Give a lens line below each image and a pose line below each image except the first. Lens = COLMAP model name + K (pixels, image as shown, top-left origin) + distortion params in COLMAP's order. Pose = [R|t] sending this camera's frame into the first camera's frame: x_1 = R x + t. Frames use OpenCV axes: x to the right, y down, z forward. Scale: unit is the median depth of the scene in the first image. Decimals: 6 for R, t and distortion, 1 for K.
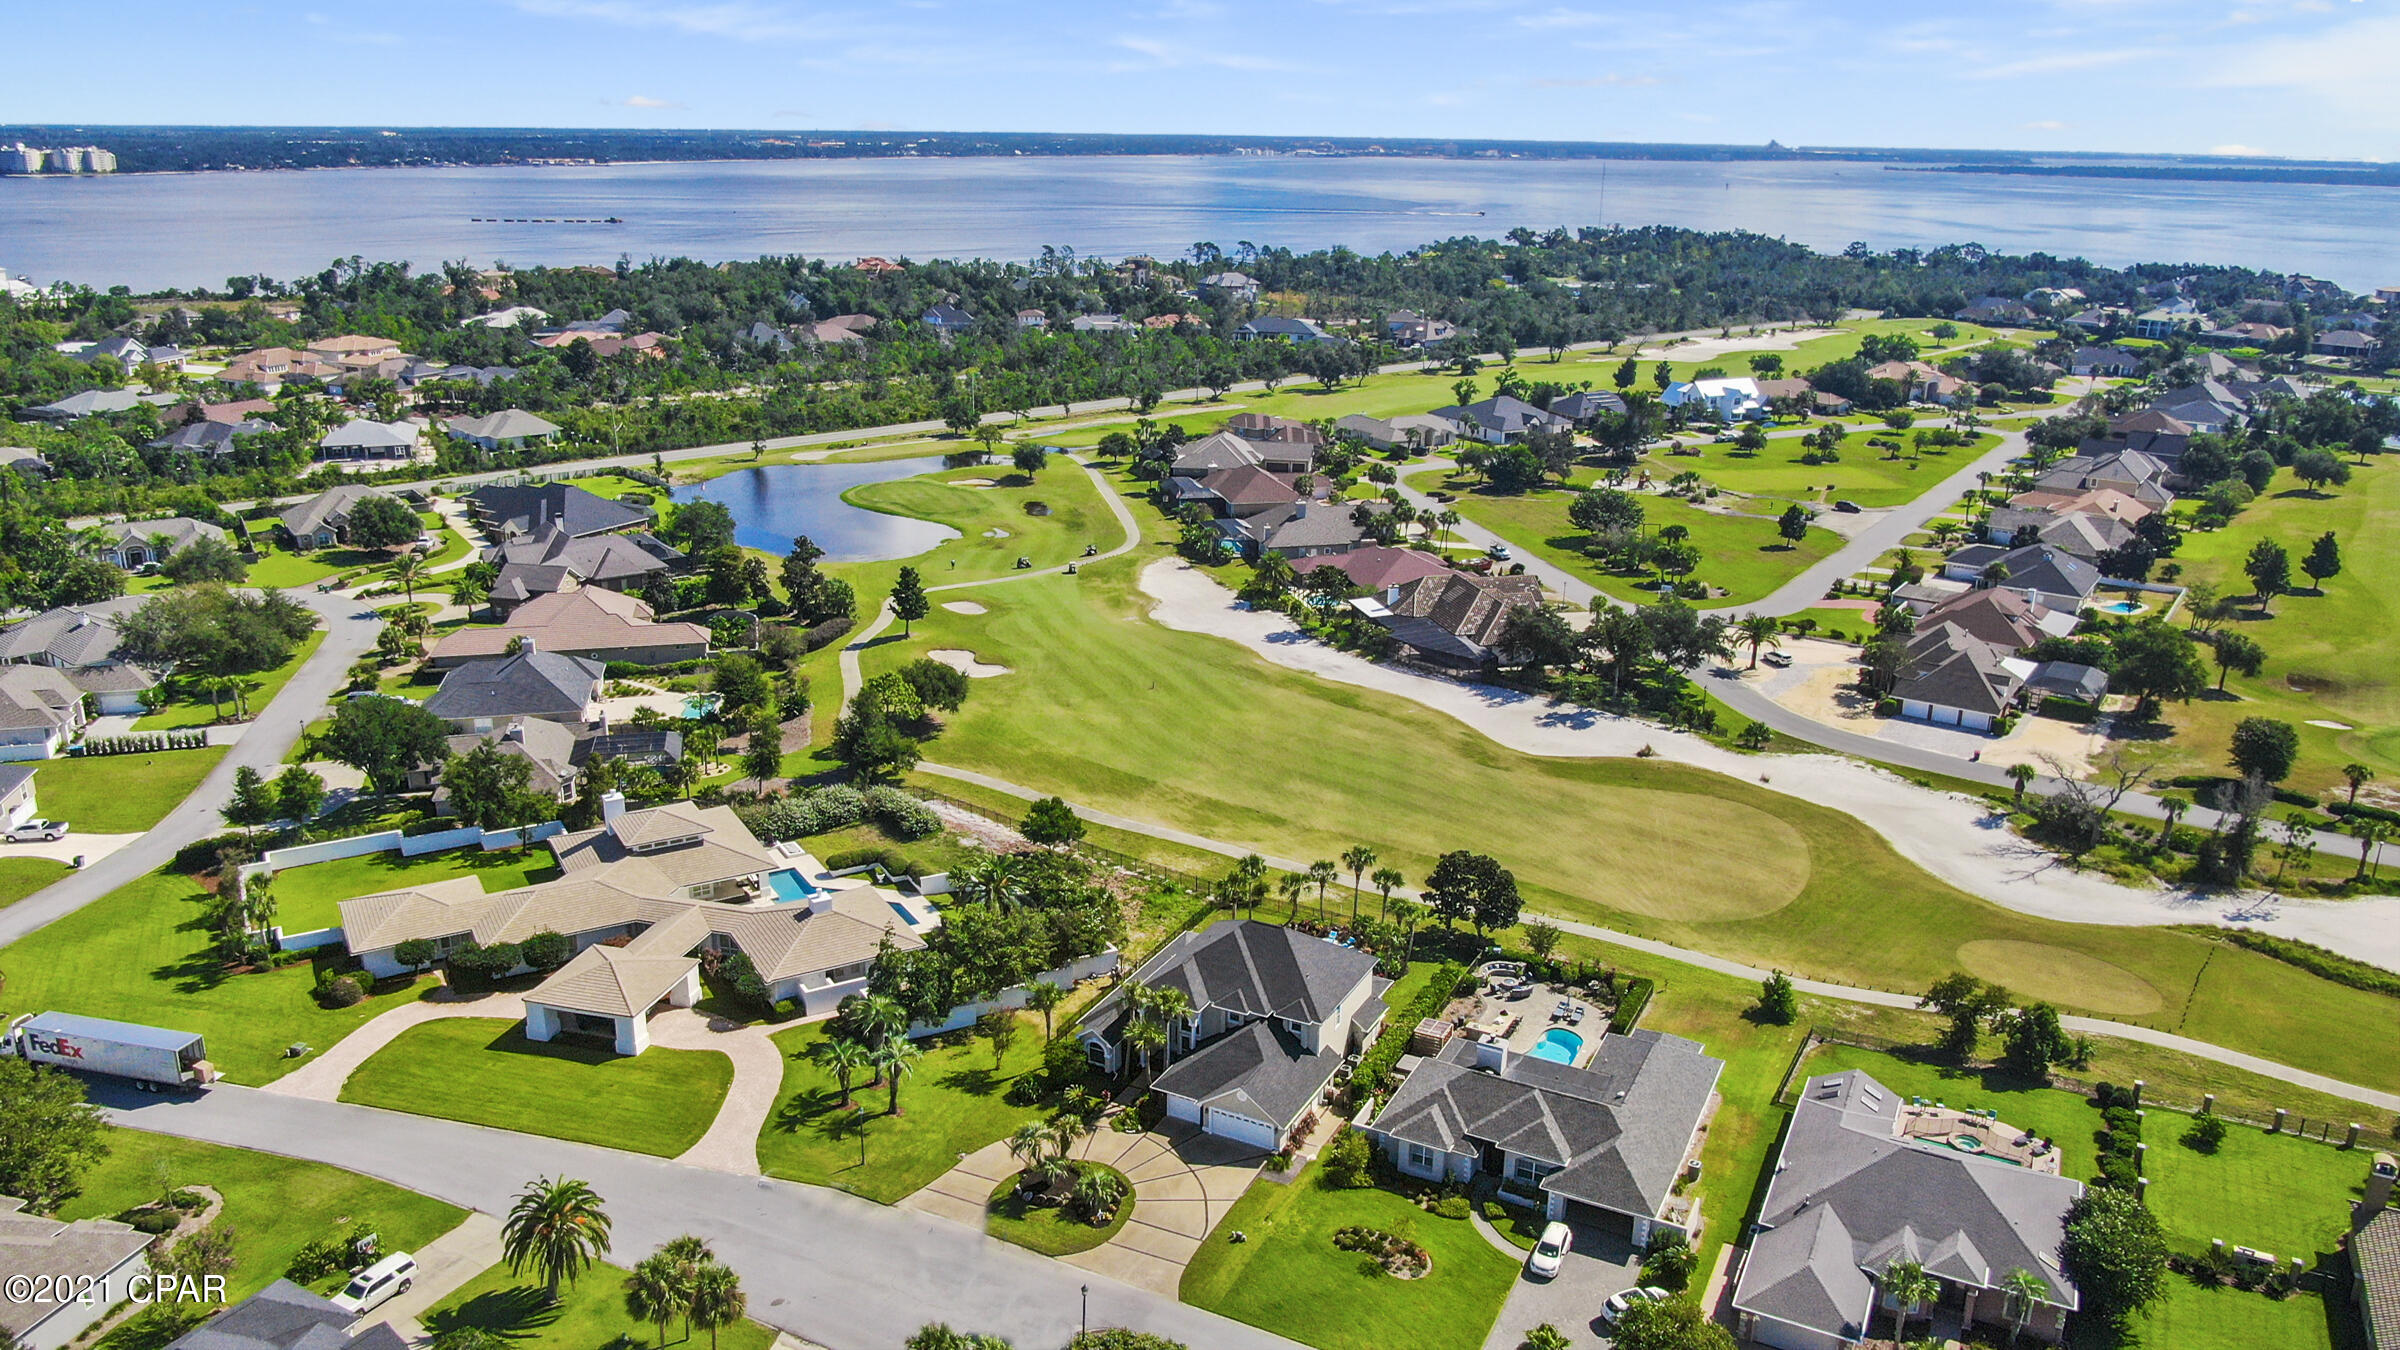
lens RADIAL K [[1735.6, 0, 1200.0], [0, 1735.6, 675.0], [0, 0, 1]] dist [-0.020862, 0.004497]
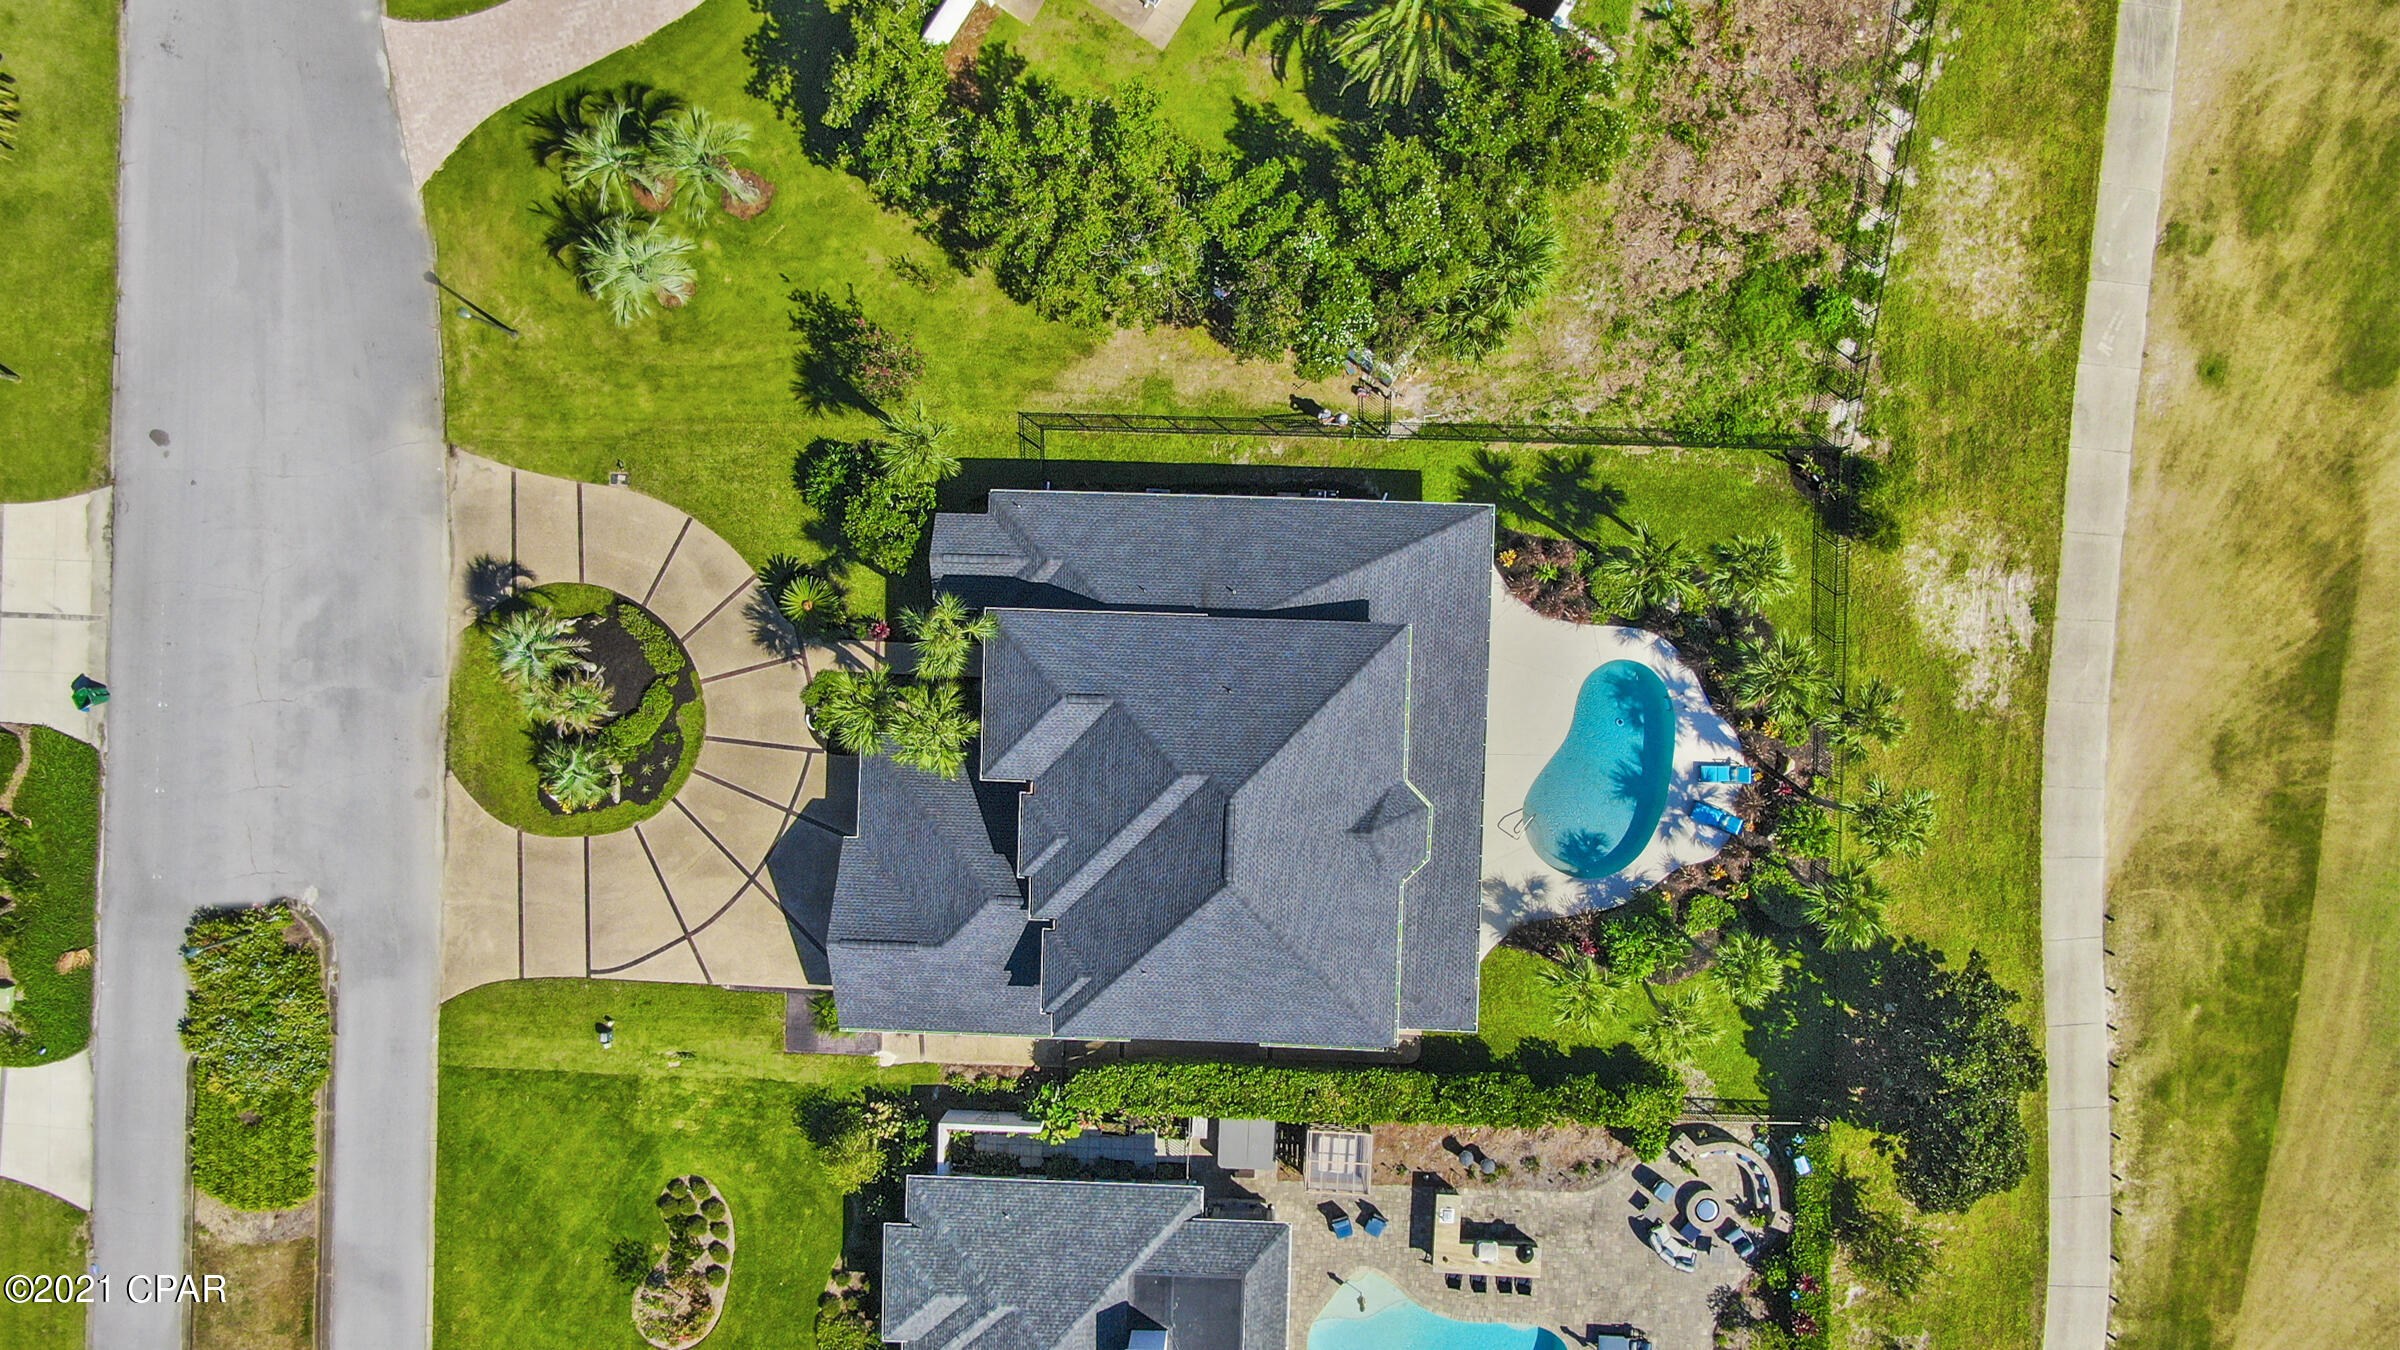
lens RADIAL K [[1735.6, 0, 1200.0], [0, 1735.6, 675.0], [0, 0, 1]] dist [-0.020862, 0.004497]
pose [[0.426973, 0.903909, -0.025353, 0.009194], [-0.247950, 0.143993, 0.958012, -0.223627], [0.869606, -0.402759, 0.285605, 0.771700]]
